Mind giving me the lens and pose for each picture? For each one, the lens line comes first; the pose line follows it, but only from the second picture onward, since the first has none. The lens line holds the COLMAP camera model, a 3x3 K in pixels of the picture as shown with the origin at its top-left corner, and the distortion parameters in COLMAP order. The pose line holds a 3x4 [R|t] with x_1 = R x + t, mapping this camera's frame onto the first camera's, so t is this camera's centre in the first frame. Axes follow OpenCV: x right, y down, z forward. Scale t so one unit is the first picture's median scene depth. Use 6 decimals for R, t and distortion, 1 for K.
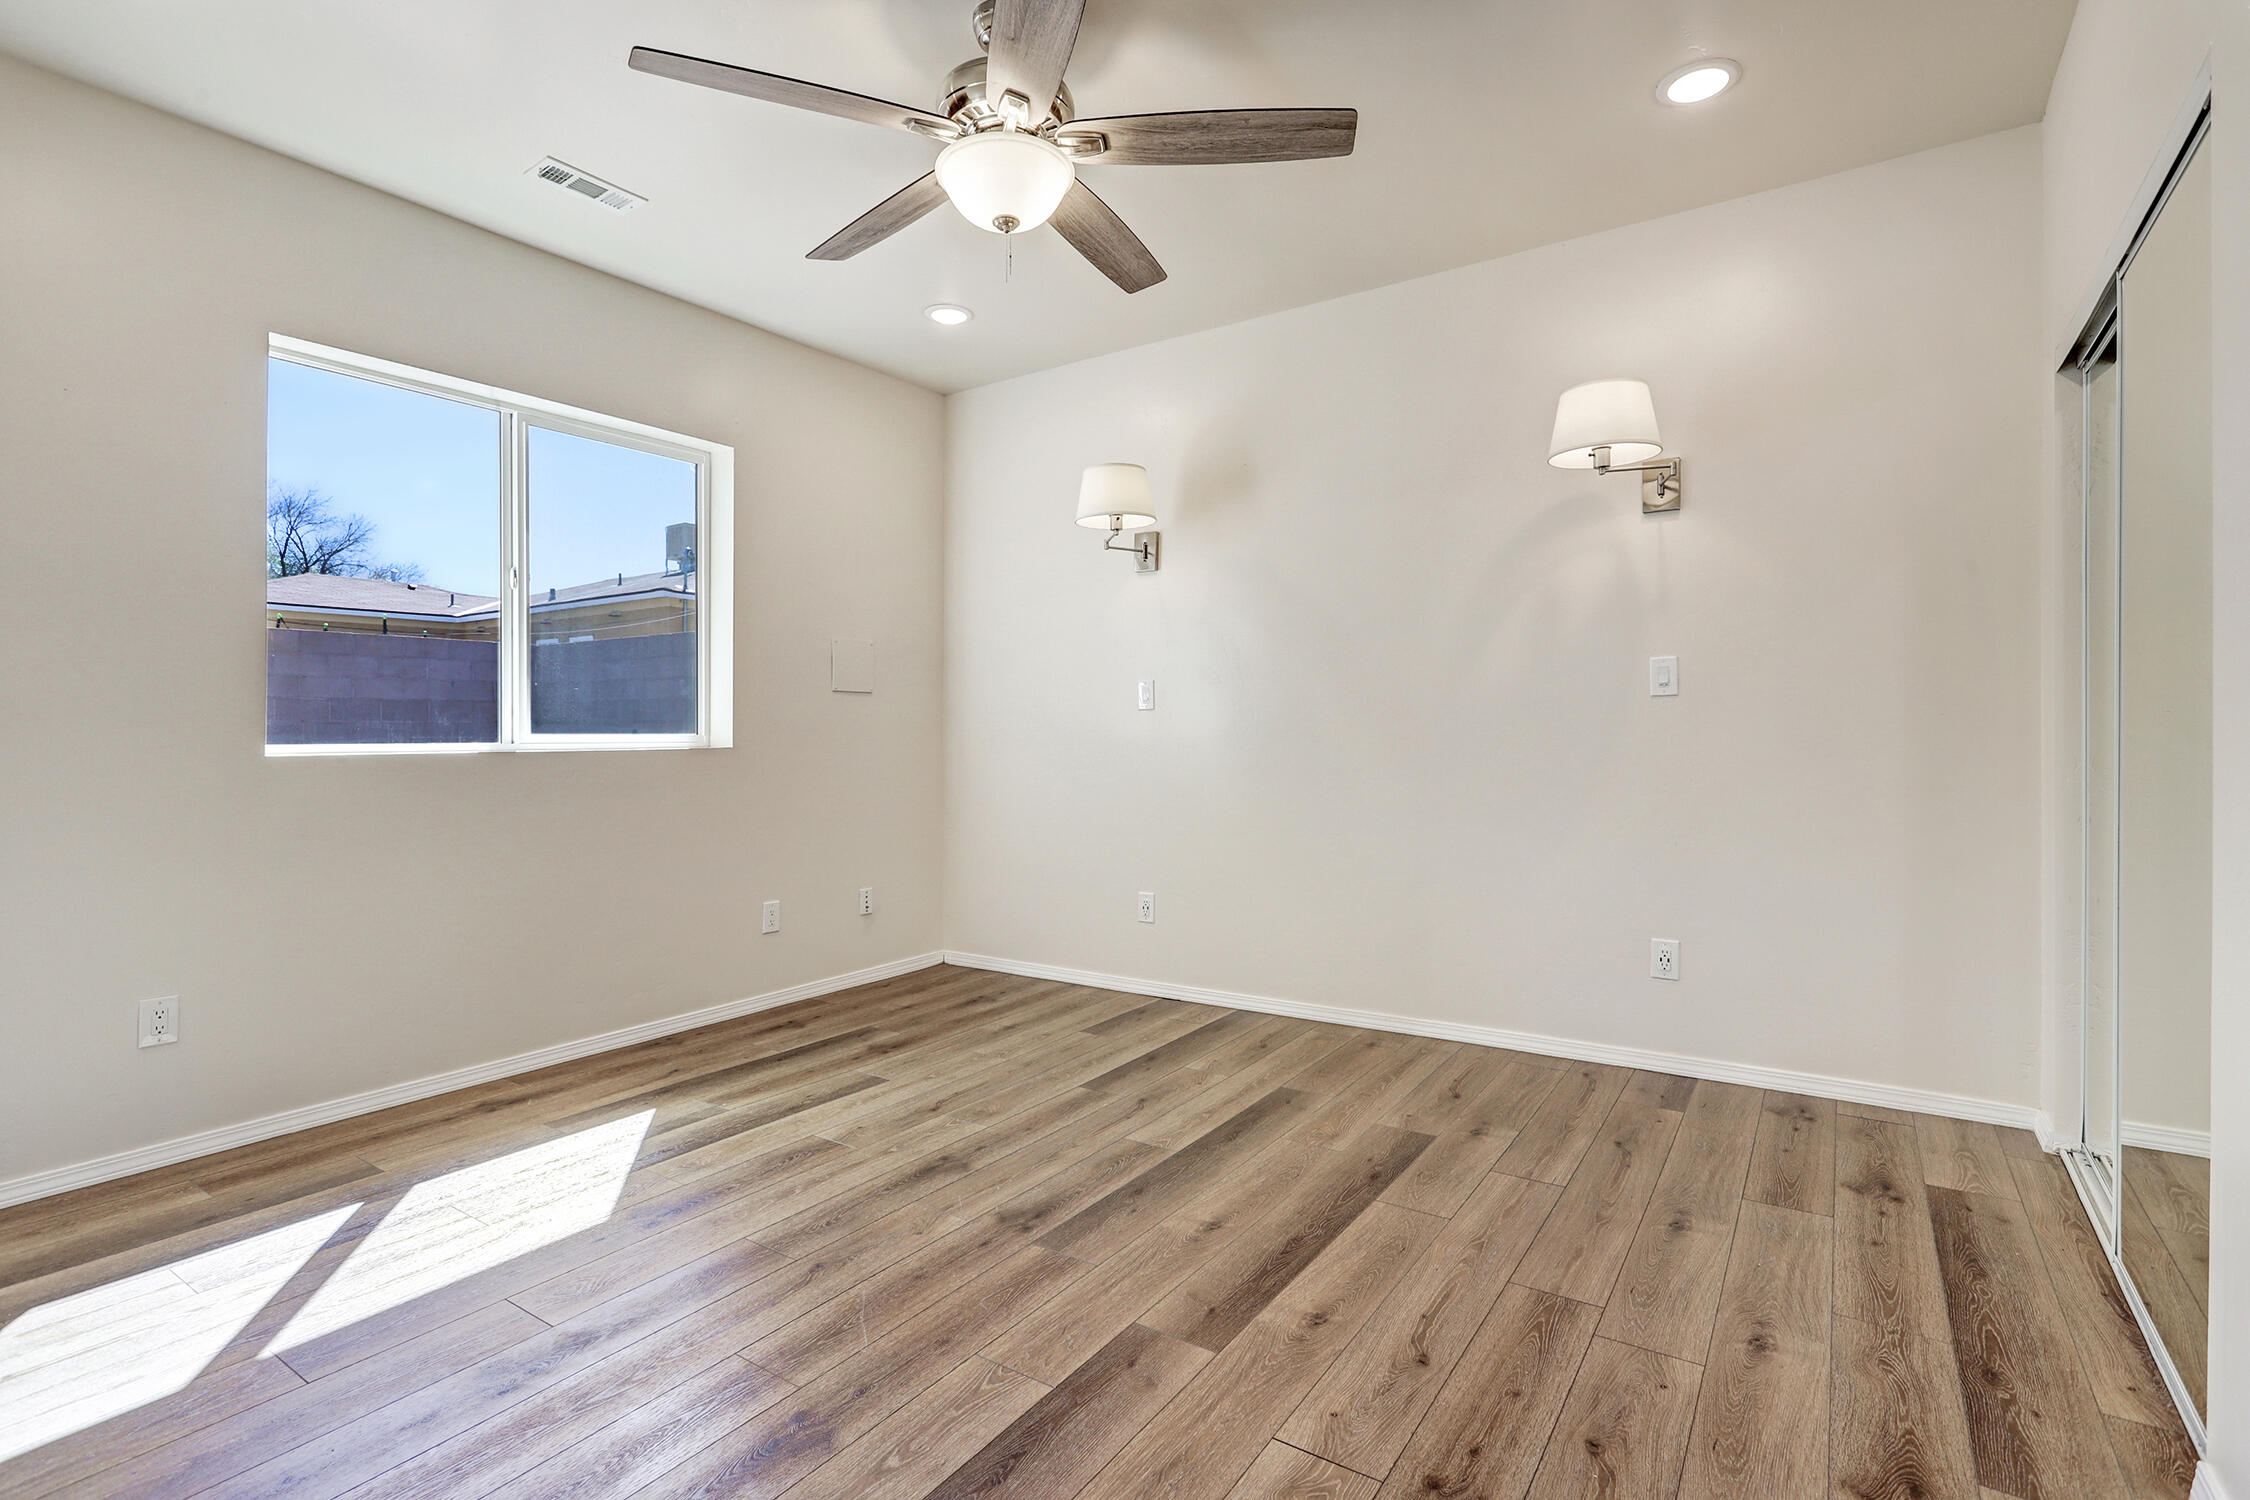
lens RADIAL K [[1100.2, 0, 1122.9], [0, 1100.2, 740.7], [0, 0, 1]] dist [0.002390, -0.000246]
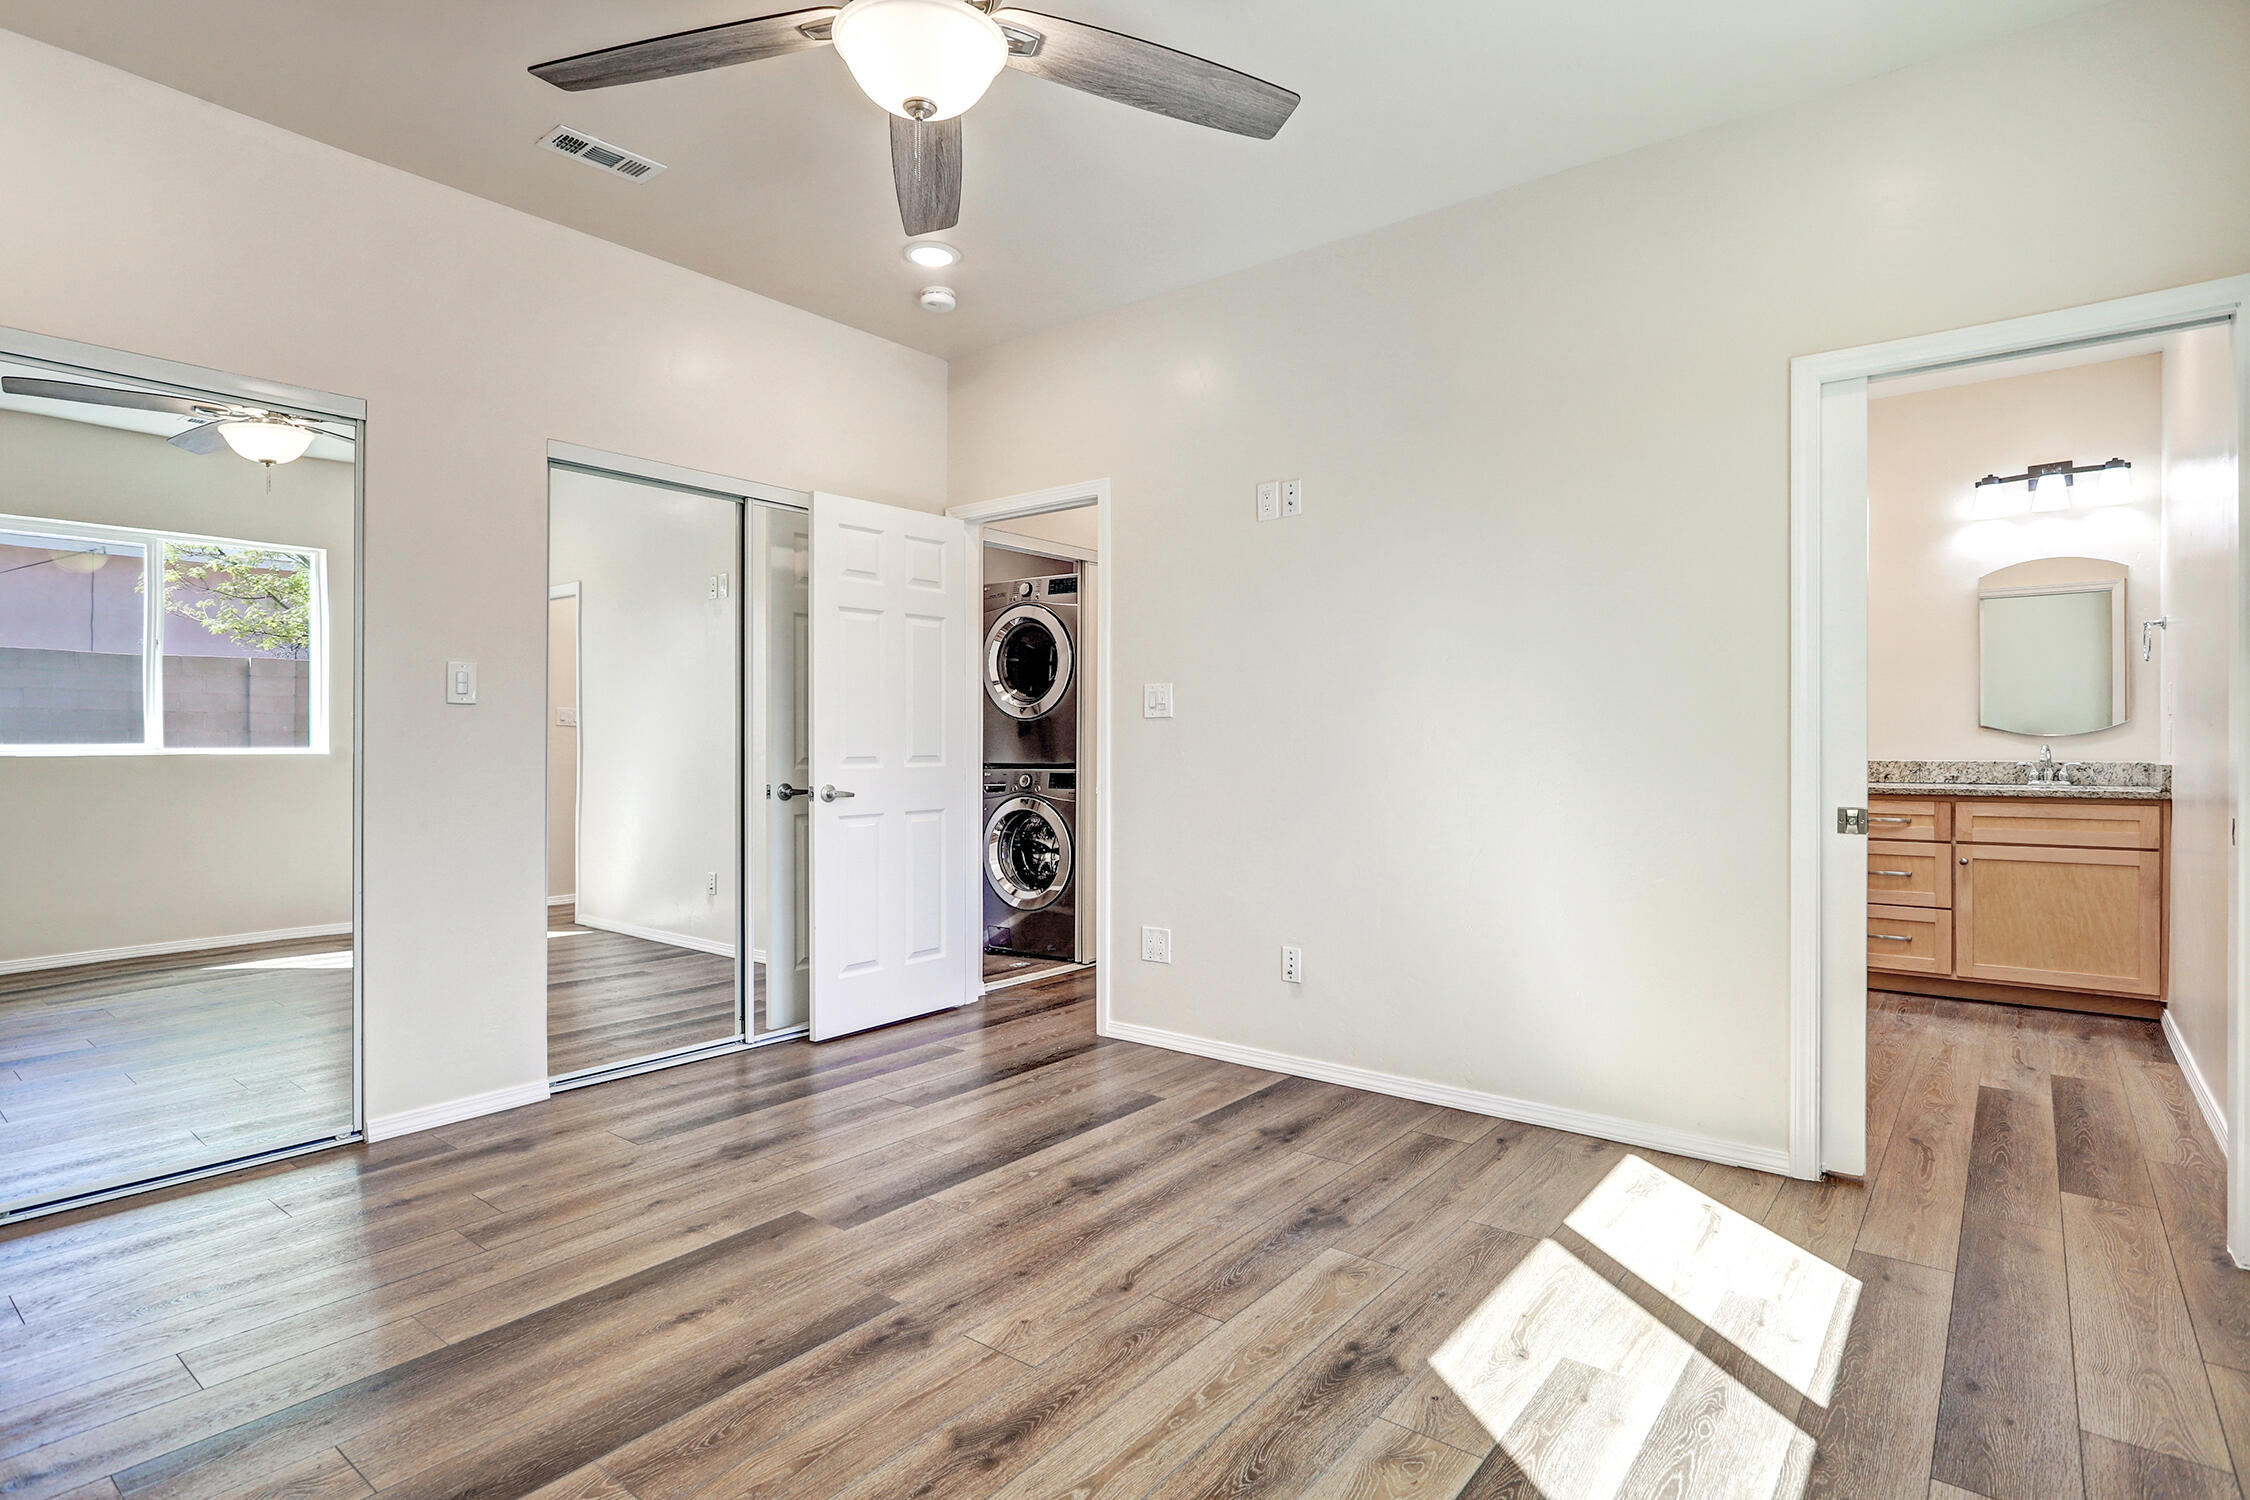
lens RADIAL K [[1175.1, 0, 1125.3], [0, 1175.1, 744.6], [0, 0, 1]] dist [-0.003202, 0.000993]
pose [[-0.997354, 0.013676, 0.071396, -0.328758], [0.014312, 0.999862, 0.008400, -0.010632], [-0.071271, 0.009400, -0.997413, 1.868394]]
